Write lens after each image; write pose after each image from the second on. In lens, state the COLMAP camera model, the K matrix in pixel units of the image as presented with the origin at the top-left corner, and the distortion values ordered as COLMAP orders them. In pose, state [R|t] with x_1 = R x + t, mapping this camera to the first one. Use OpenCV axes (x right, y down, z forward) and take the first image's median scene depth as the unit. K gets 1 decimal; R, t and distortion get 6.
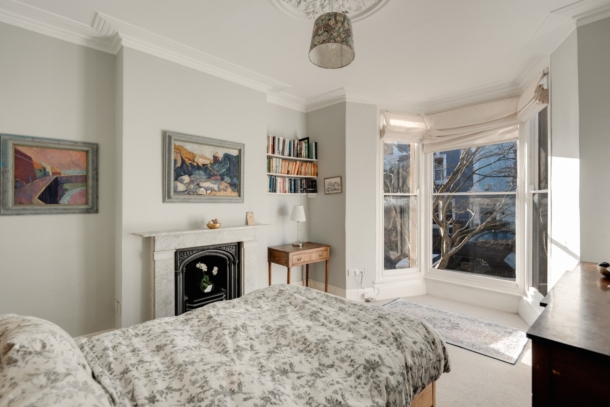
lens RADIAL K [[279.5, 0, 306.6], [0, 279.5, 196.4], [0, 0, 1]] dist [-0.000784, 0.000826]
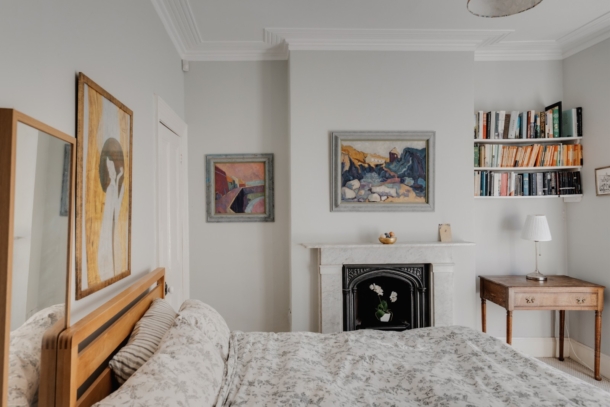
lens RADIAL K [[411.8, 0, 305.0], [0, 411.8, 203.5], [0, 0, 1]] dist [0.010449, 0.002260]
pose [[0.765328, -0.003273, -0.643632, 0.273495], [0.015062, 0.999804, 0.012825, -0.021953], [0.643464, -0.019510, 0.765228, -0.066999]]
